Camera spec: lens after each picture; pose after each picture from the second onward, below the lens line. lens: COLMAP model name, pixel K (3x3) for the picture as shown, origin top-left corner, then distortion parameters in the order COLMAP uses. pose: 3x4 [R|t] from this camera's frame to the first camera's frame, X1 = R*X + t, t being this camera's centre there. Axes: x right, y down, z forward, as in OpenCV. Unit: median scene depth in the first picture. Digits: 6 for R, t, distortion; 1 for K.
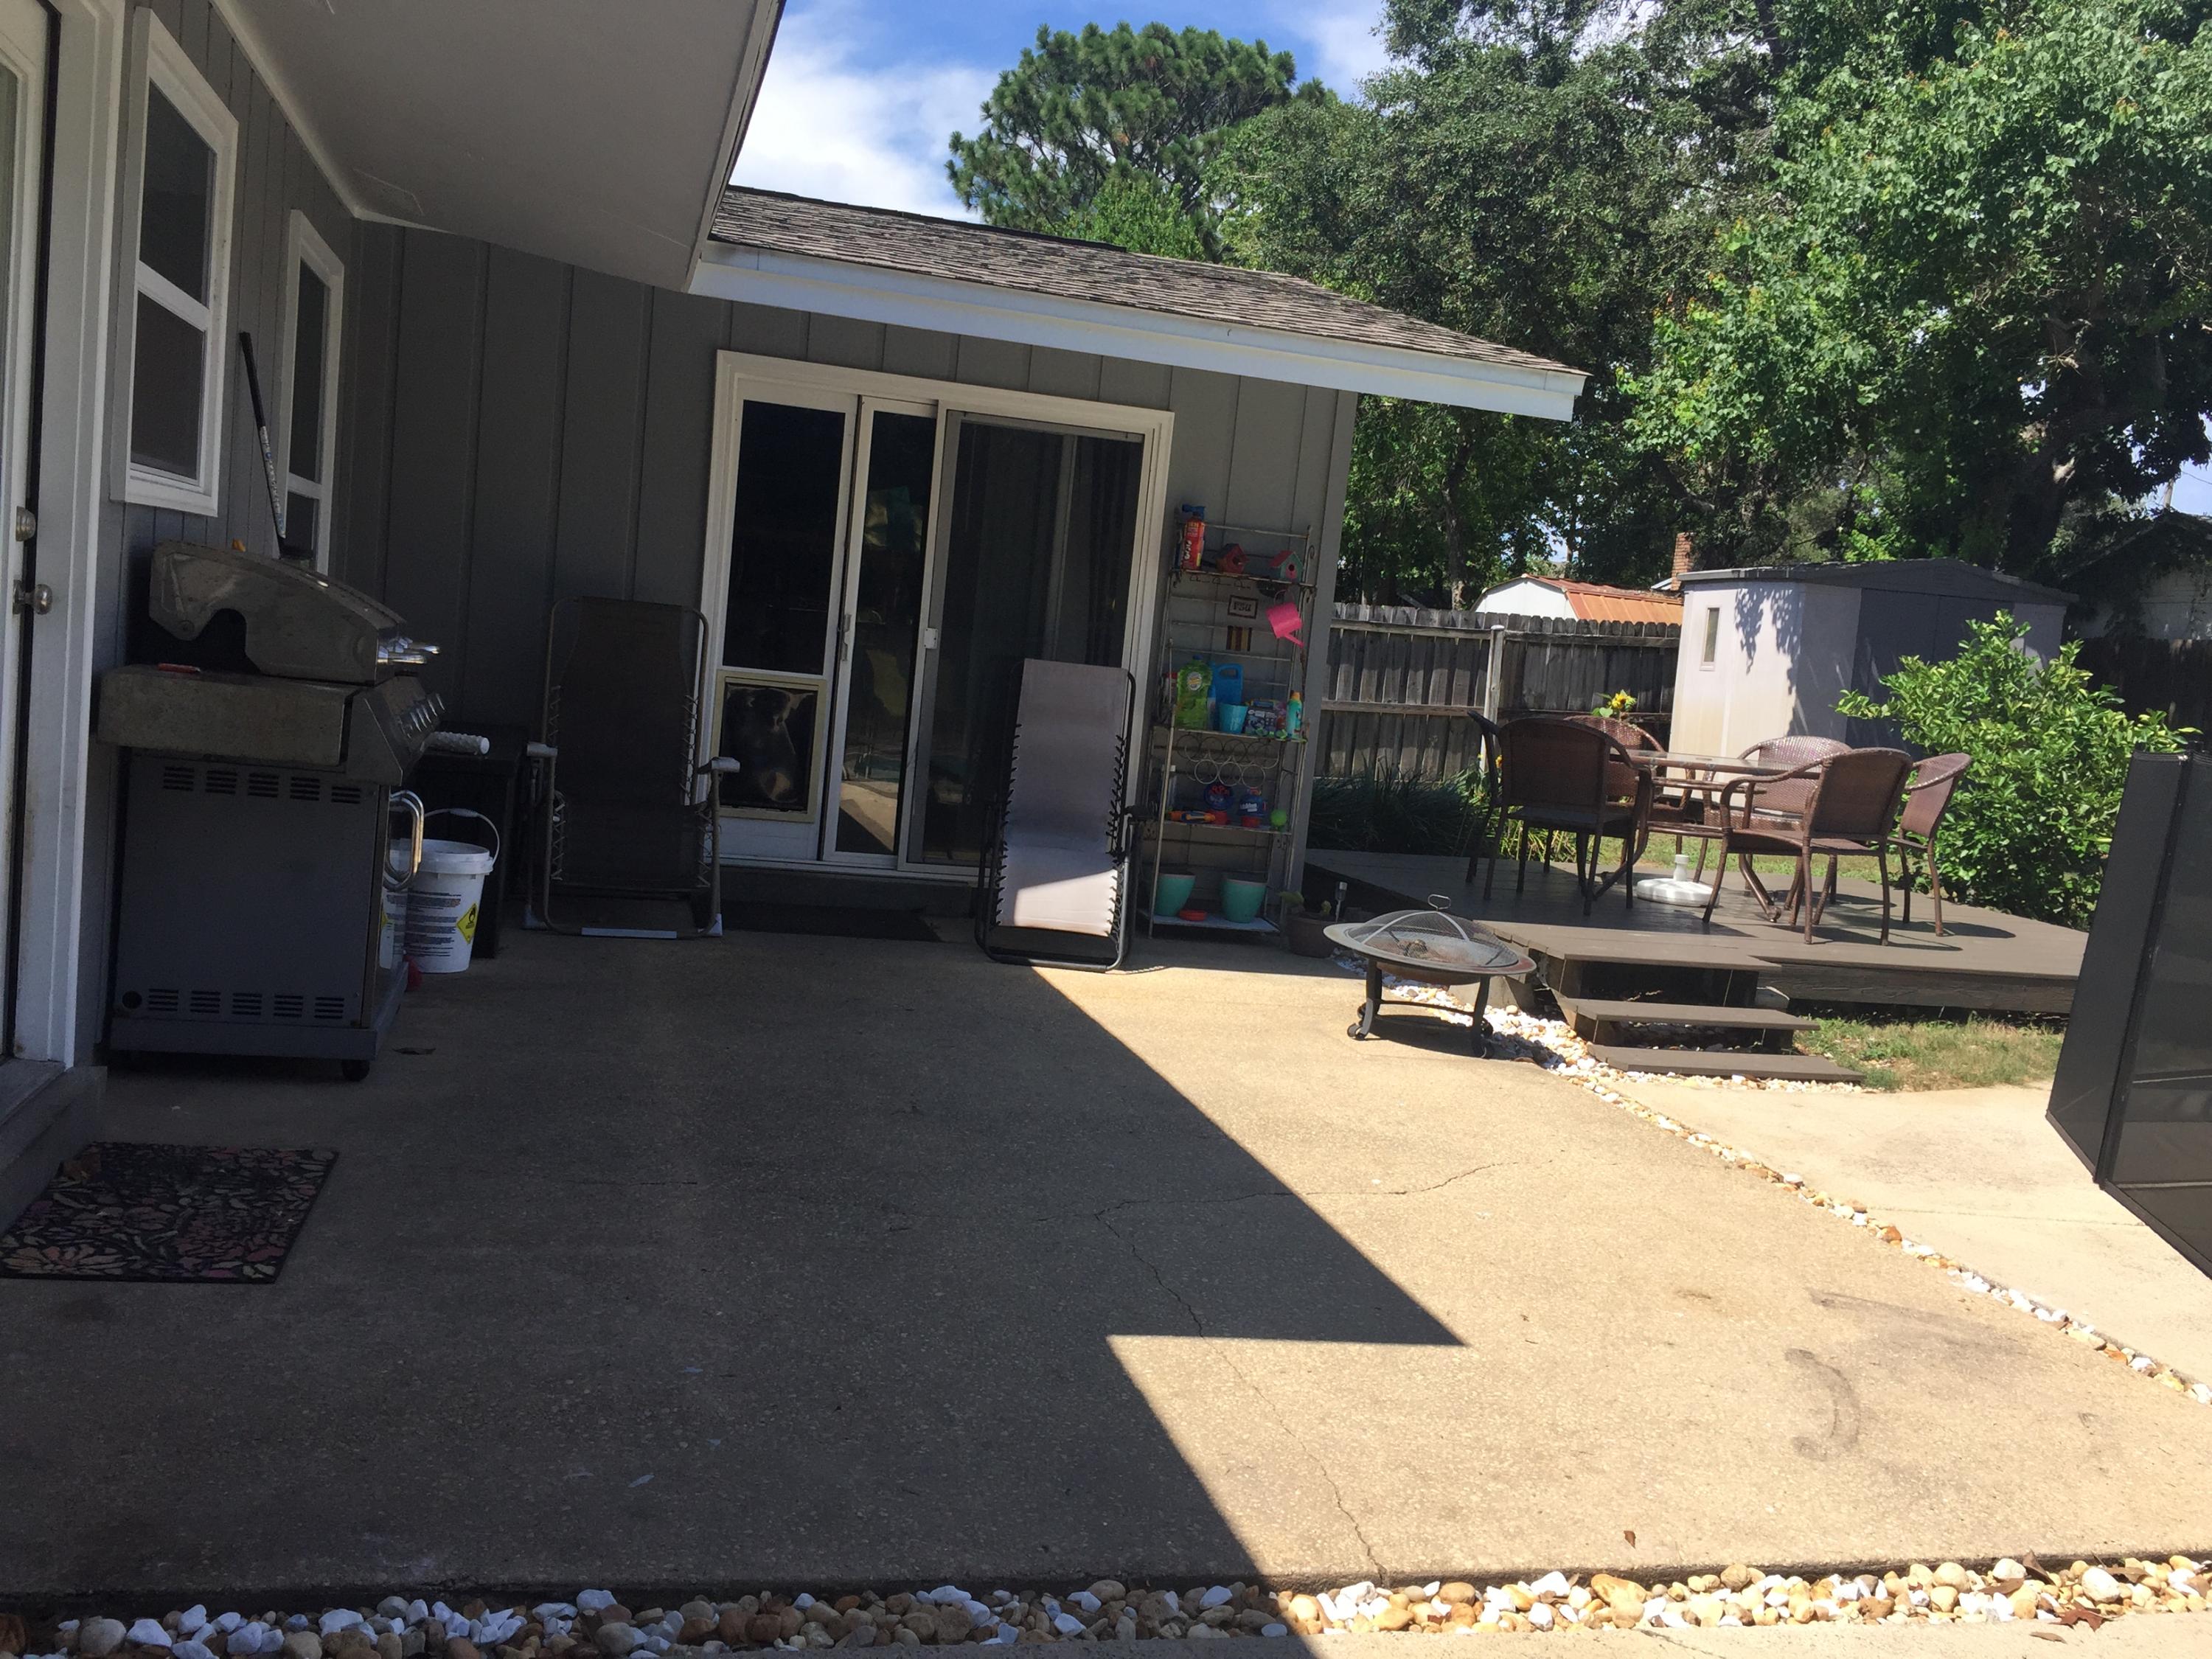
lens RADIAL K [[1882.4, 0, 1141.6], [0, 1882.4, 808.3], [0, 0, 1]] dist [0.081840, -0.114159]
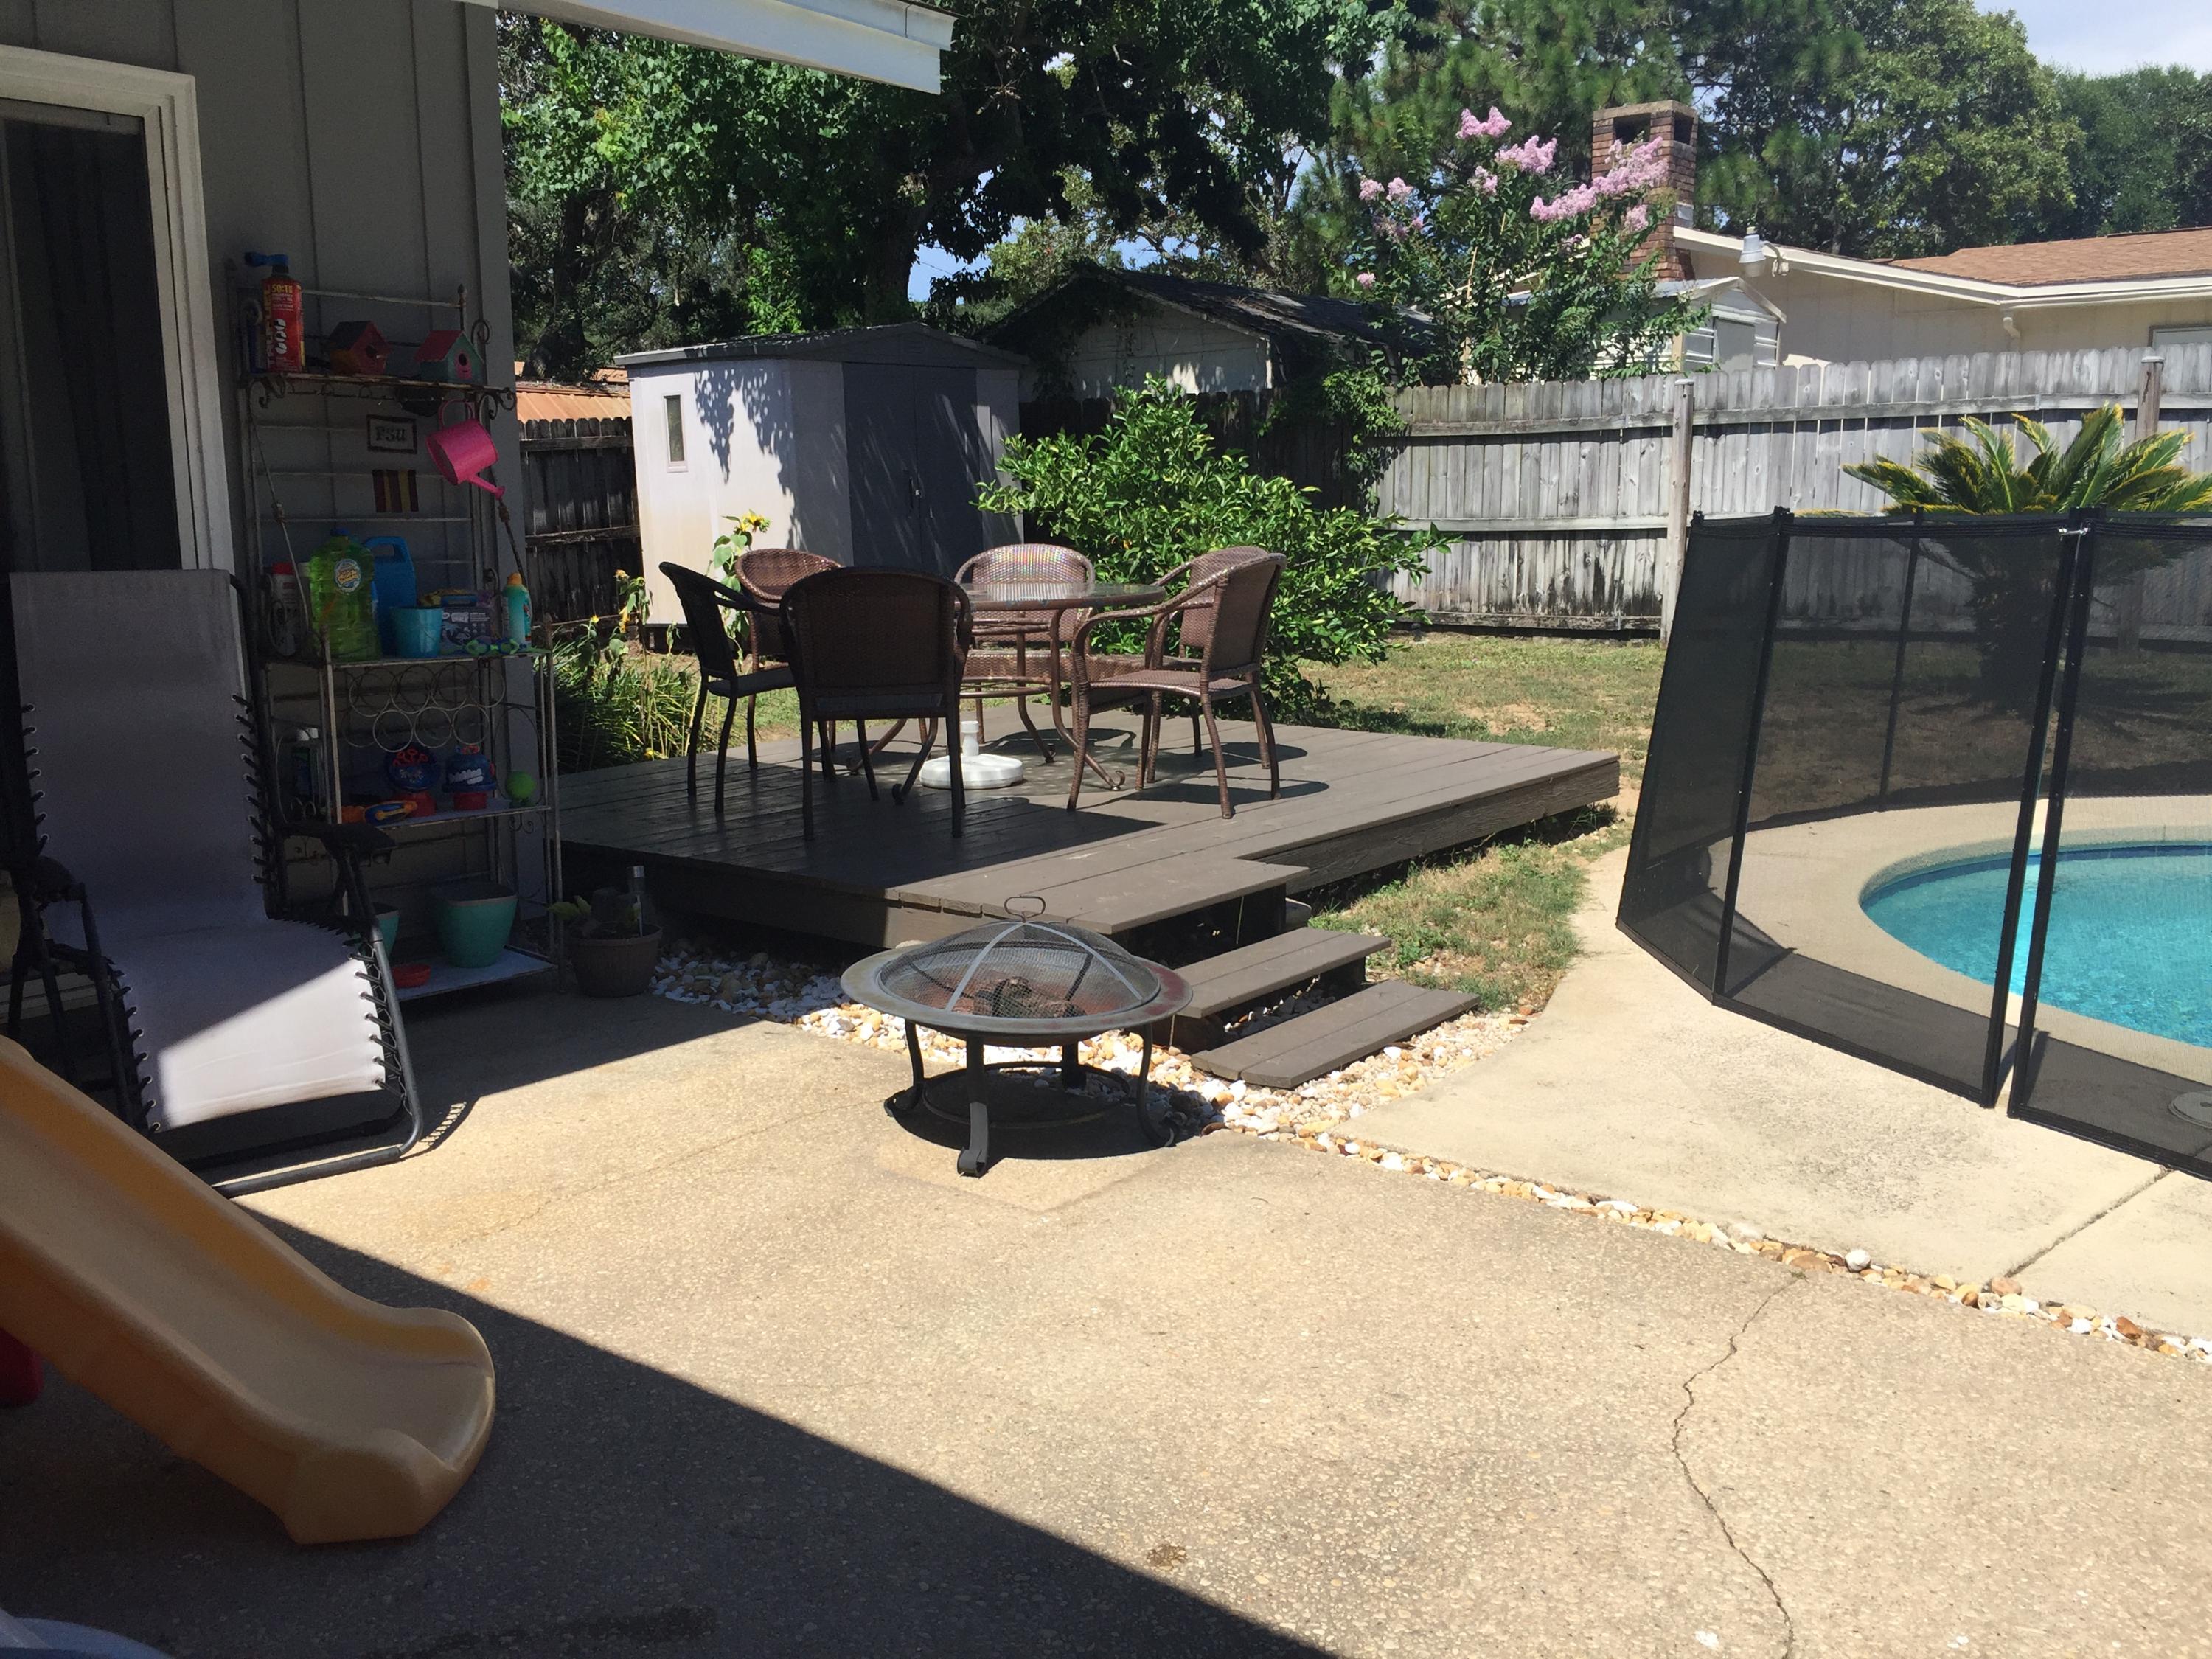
lens RADIAL K [[1882.4, 0, 1078.9], [0, 1882.4, 832.2], [0, 0, 1]] dist [0.081840, -0.114159]
pose [[0.802533, -0.202340, 0.561248, -0.125117], [0.134571, 0.977881, 0.160121, -0.052402], [-0.581233, -0.052975, 0.812011, 0.398996]]
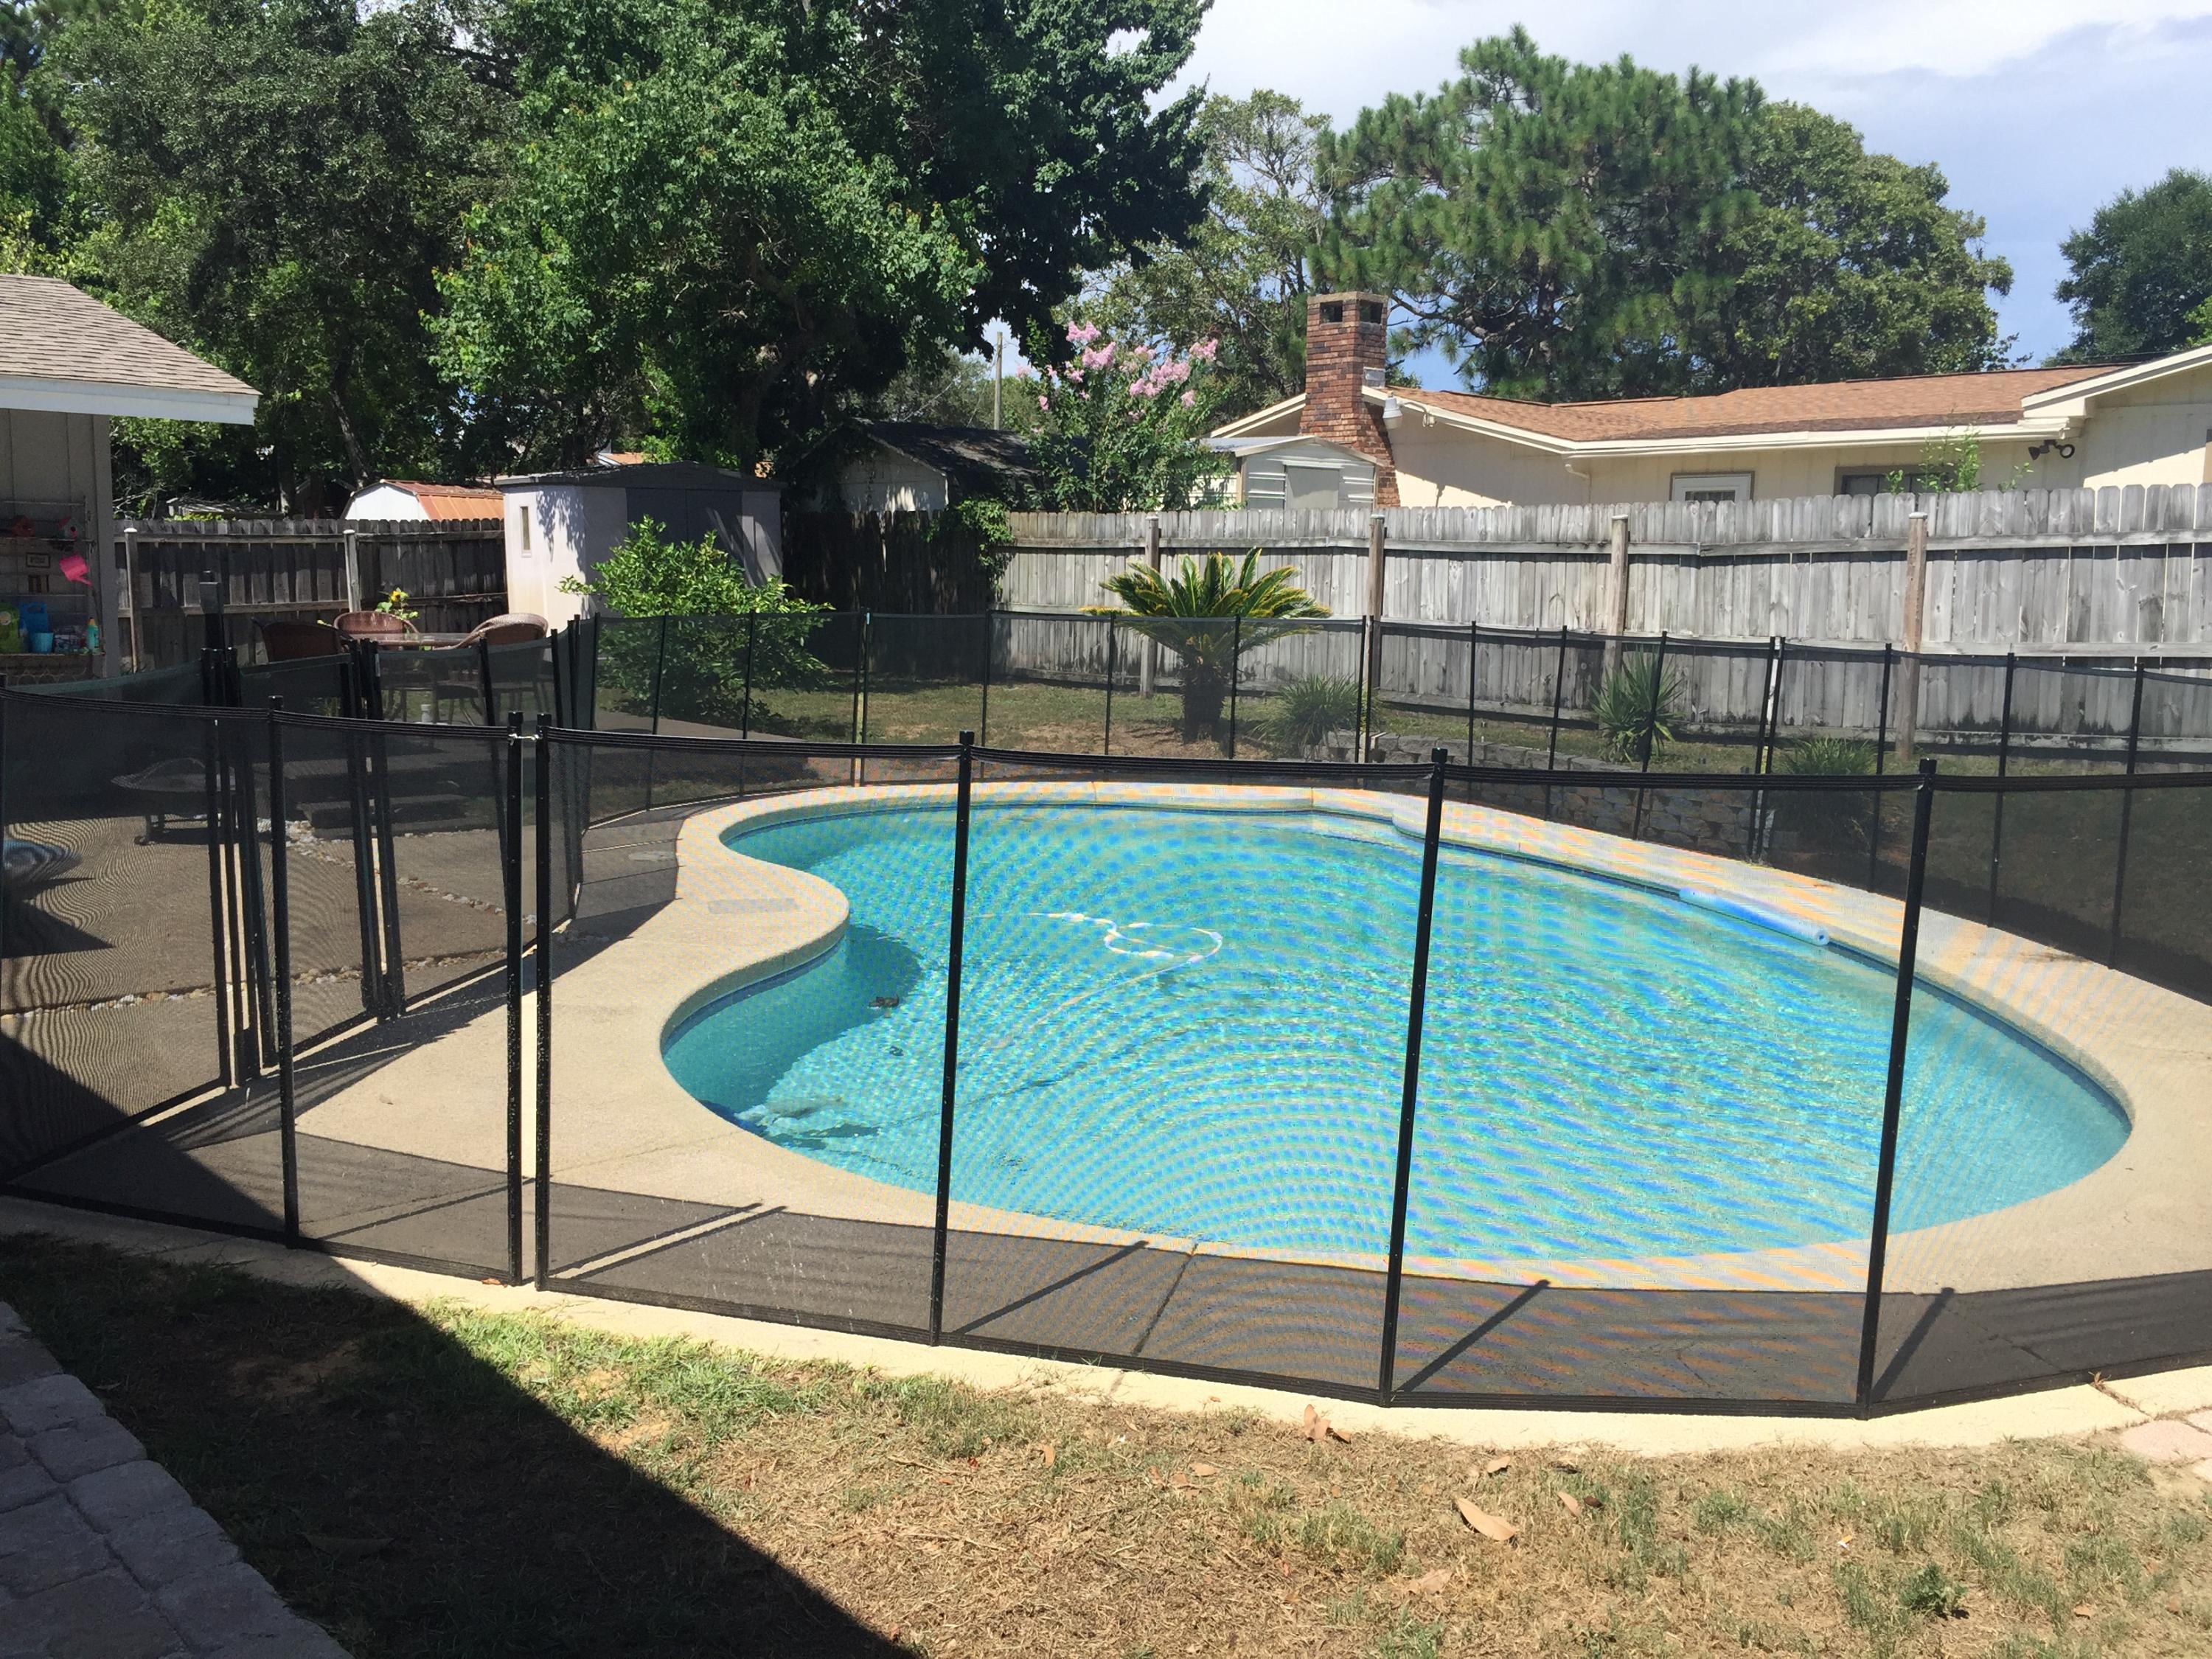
lens RADIAL K [[1882.4, 0, 1099.6], [0, 1882.4, 822.5], [0, 0, 1]] dist [0.081840, -0.114159]
pose [[0.880582, -0.143514, 0.451640, 0.077407], [0.106454, 0.988589, 0.106577, 0.015167], [-0.461782, -0.045771, 0.885812, -0.580897]]
